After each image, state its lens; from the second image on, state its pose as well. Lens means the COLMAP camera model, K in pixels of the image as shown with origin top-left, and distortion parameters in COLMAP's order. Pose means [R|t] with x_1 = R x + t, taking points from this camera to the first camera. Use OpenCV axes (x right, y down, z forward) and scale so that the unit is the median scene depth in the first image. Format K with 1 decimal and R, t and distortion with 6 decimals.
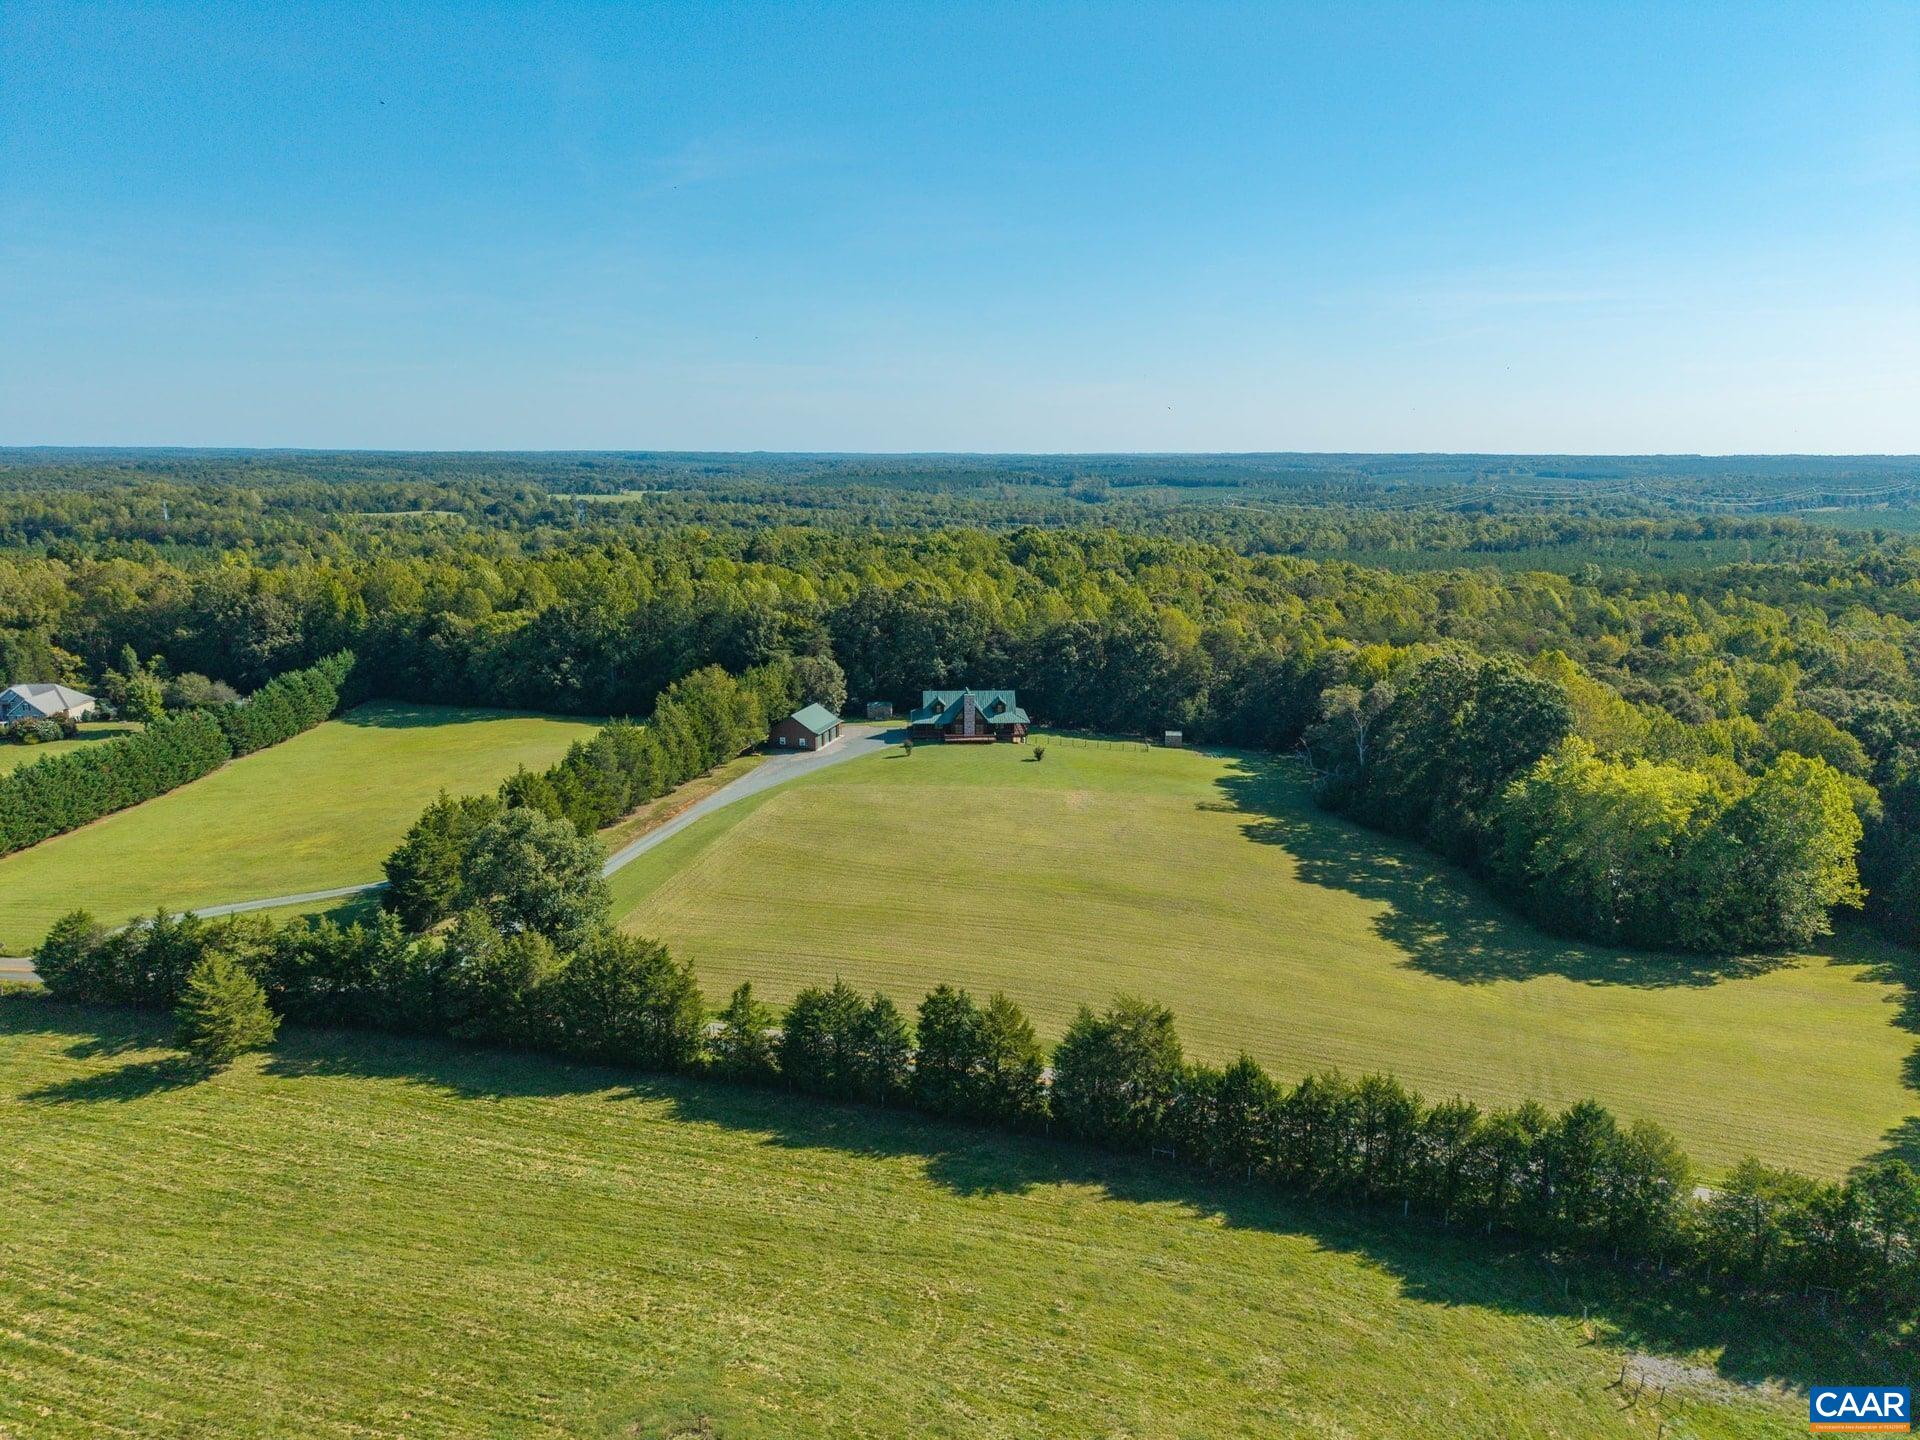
lens RADIAL K [[1302.0, 0, 965.6], [0, 1302.0, 721.4], [0, 0, 1]] dist [0.022166, -0.024438]
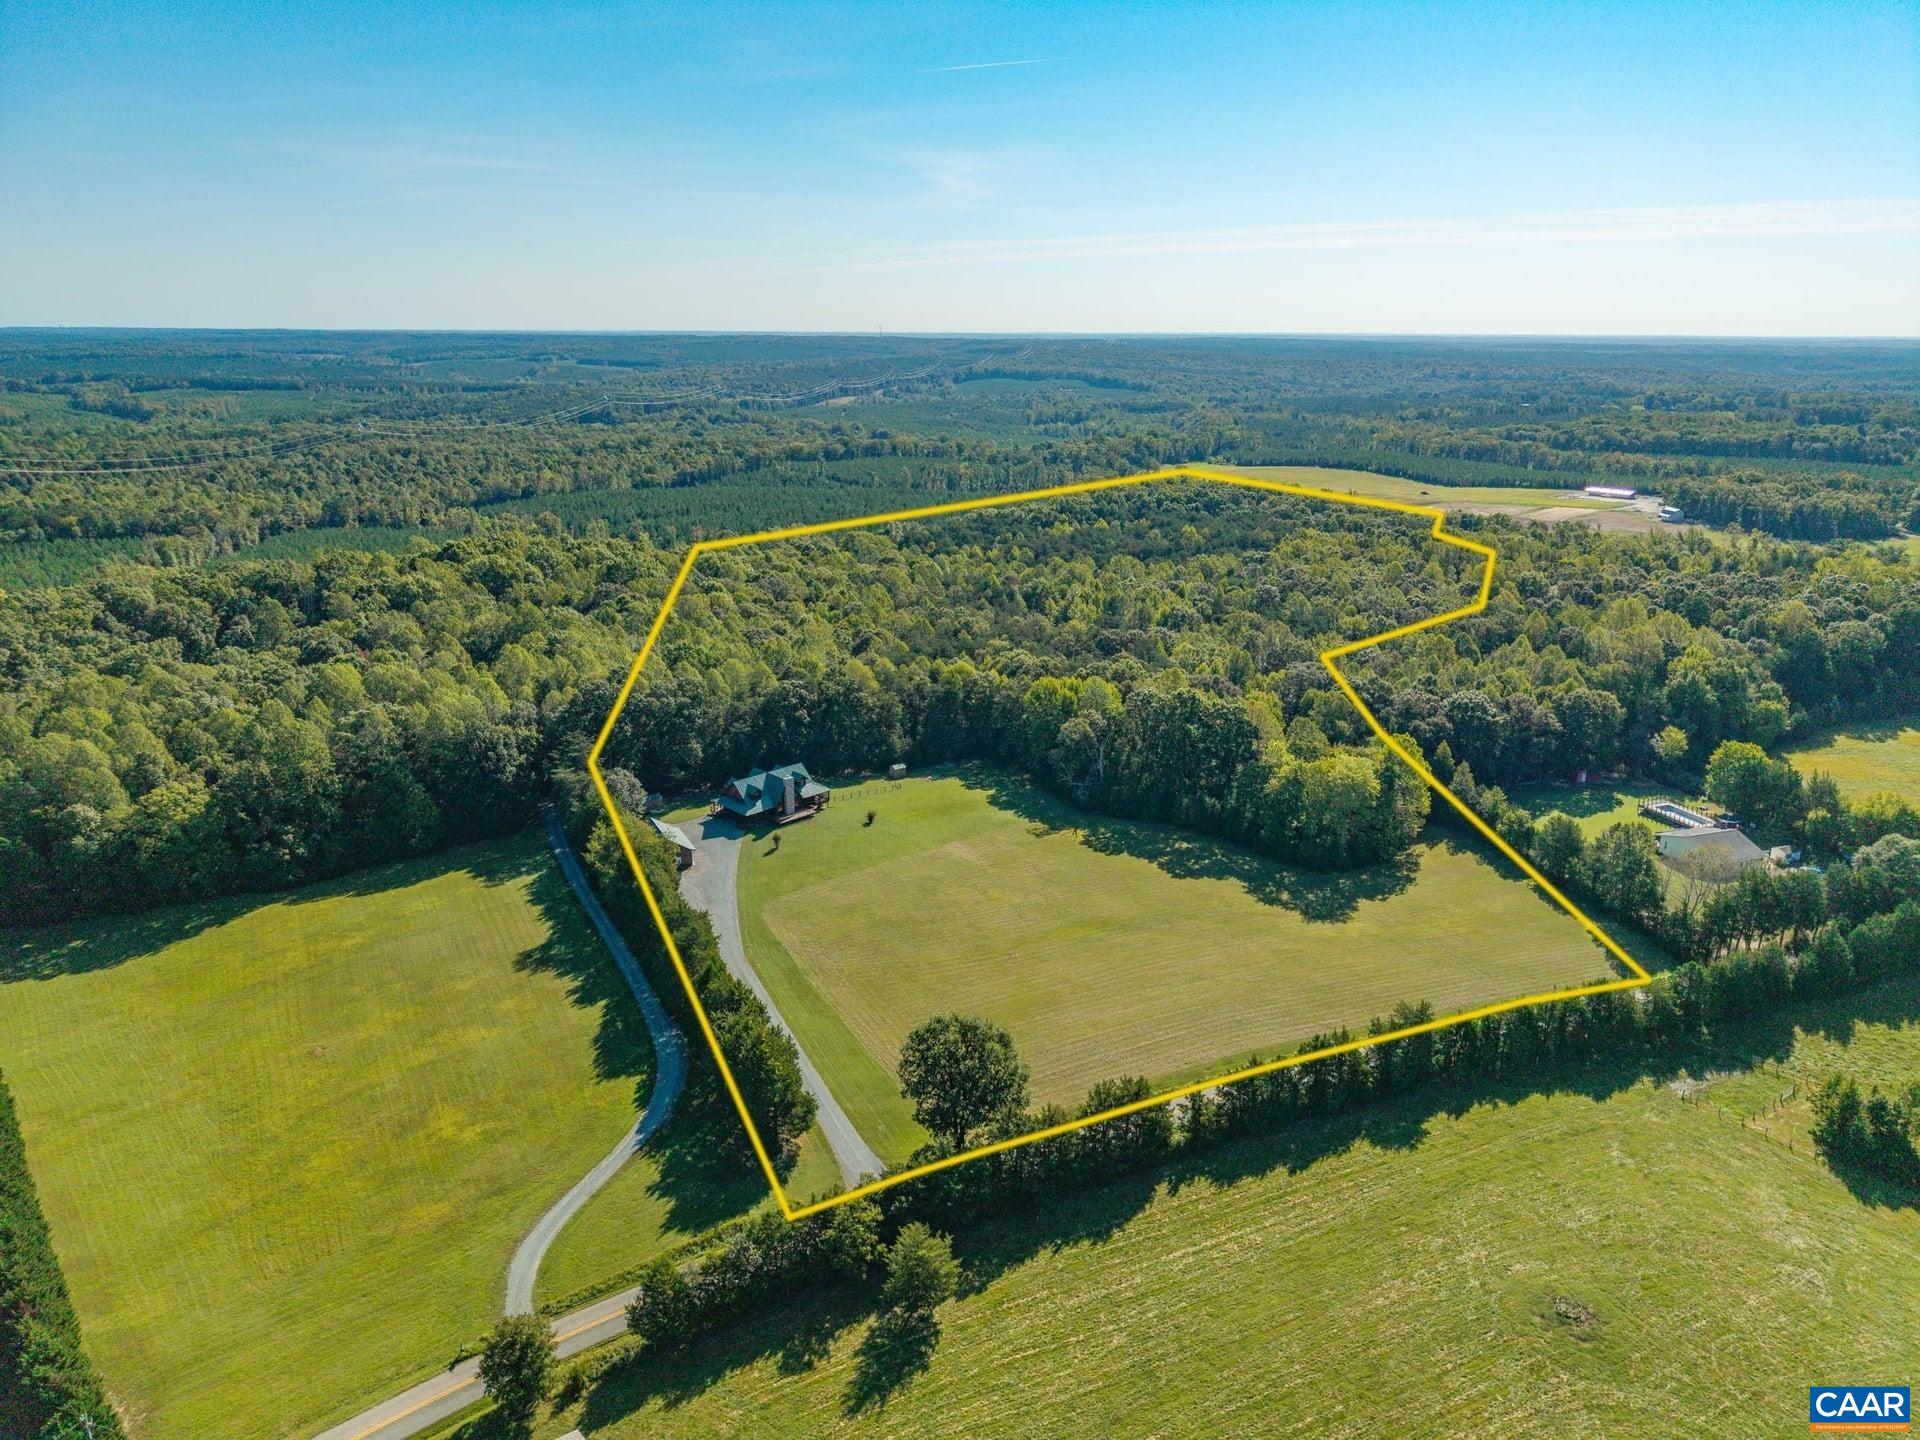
lens RADIAL K [[1302.0, 0, 969.3], [0, 1302.0, 719.5], [0, 0, 1]] dist [0.022166, -0.024438]
pose [[0.745088, -0.193641, 0.638238, -0.580072], [0.132093, 0.980814, 0.143371, -0.207941], [-0.653755, -0.022518, 0.756371, 0.041961]]
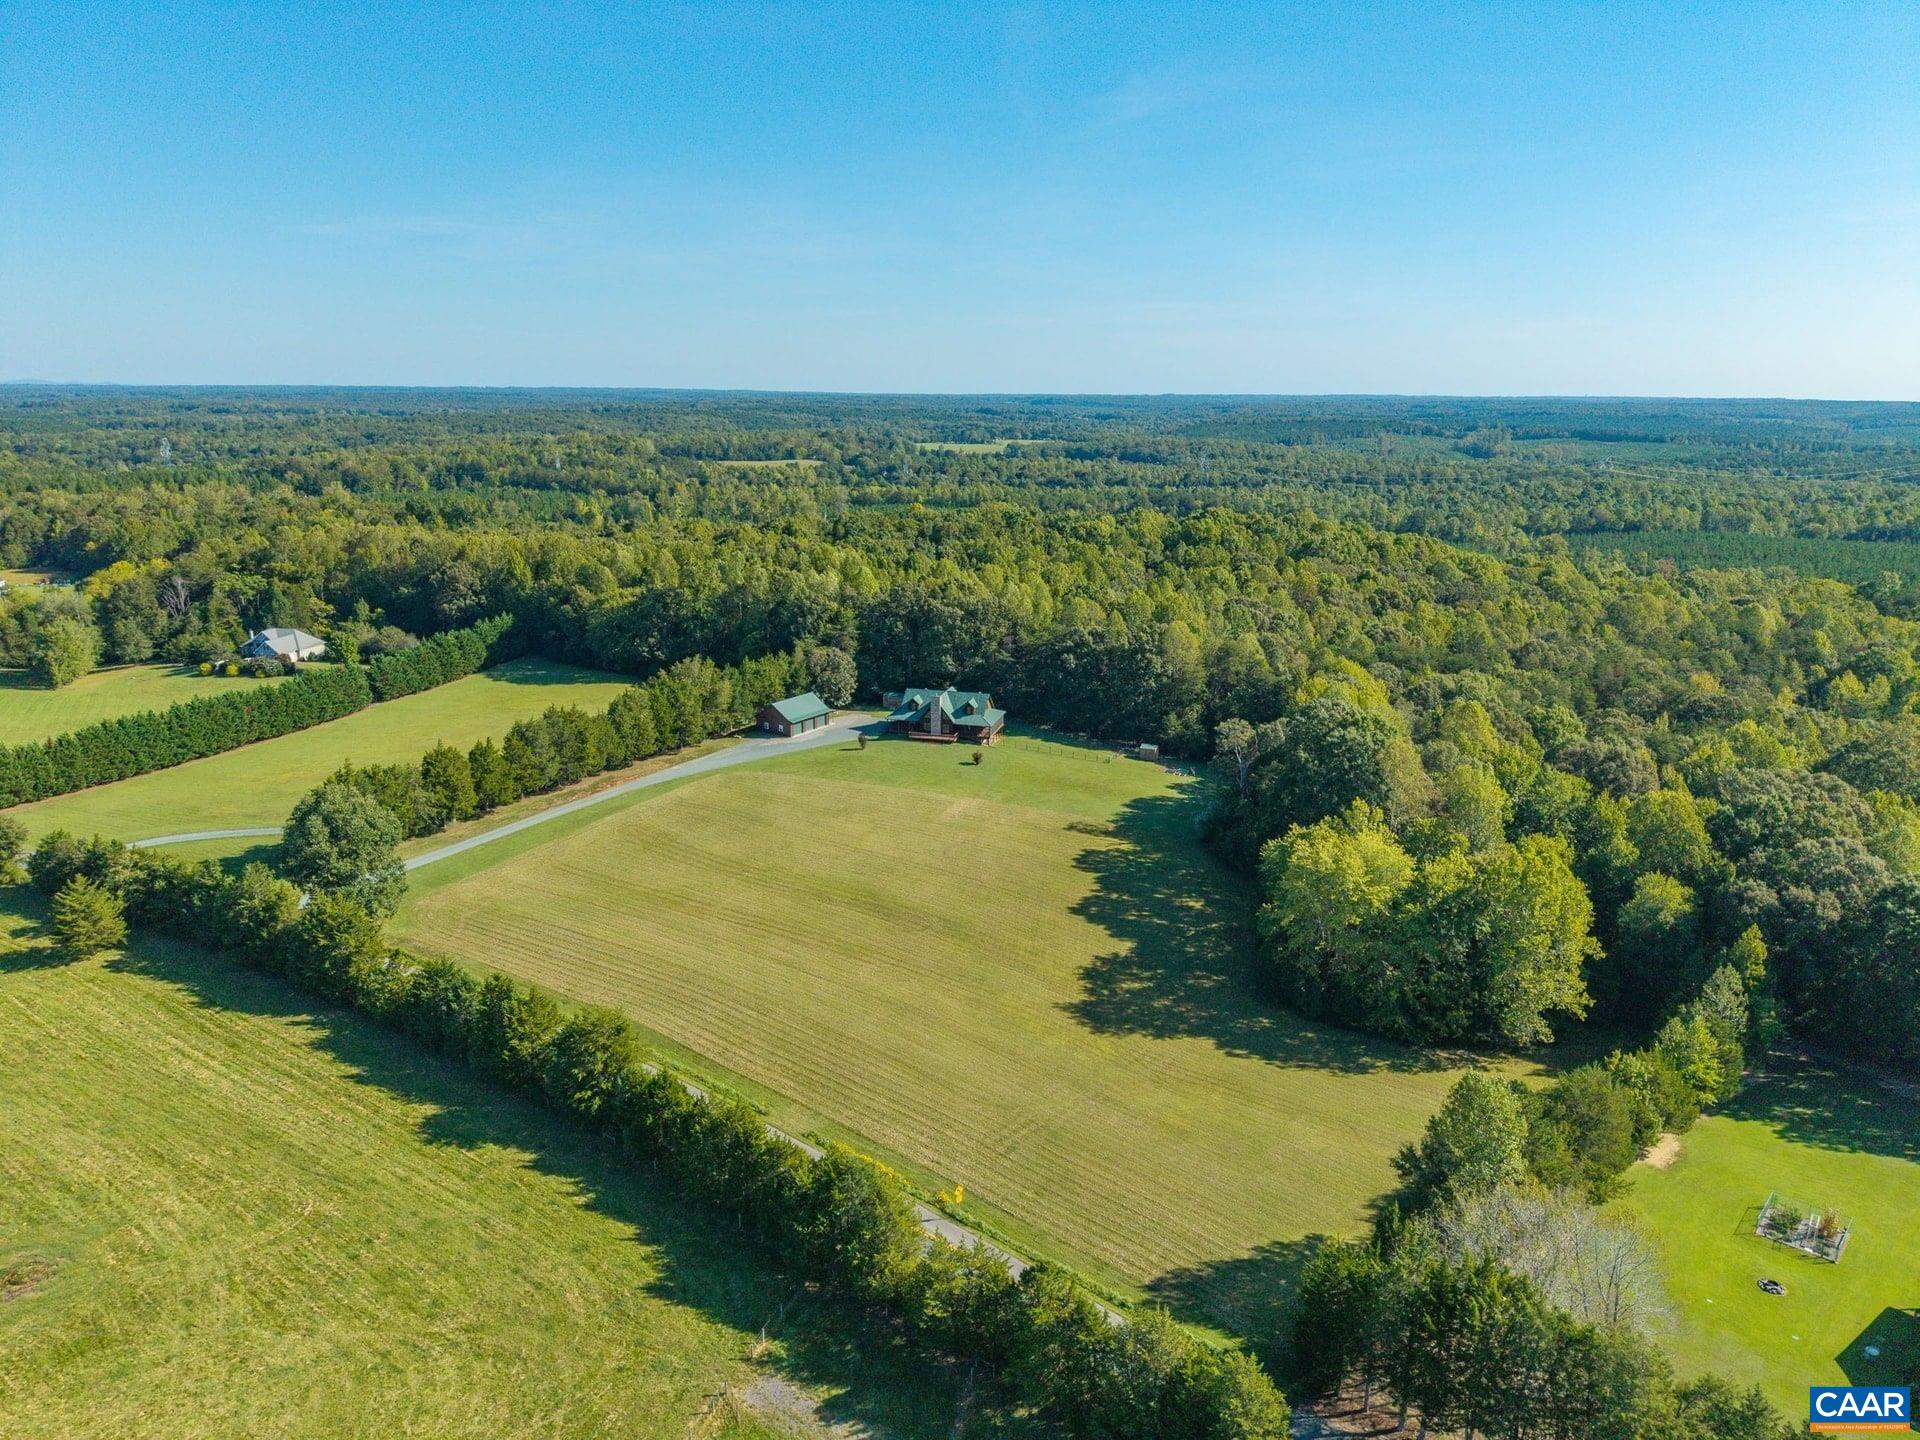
lens RADIAL K [[1302.0, 0, 965.5], [0, 1302.0, 720.1], [0, 0, 1]] dist [0.022166, -0.024438]
pose [[0.950112, 0.080404, -0.301367, 0.342460], [-0.067391, 0.996299, 0.053348, -0.058317], [0.304541, -0.030378, 0.952015, -0.009954]]
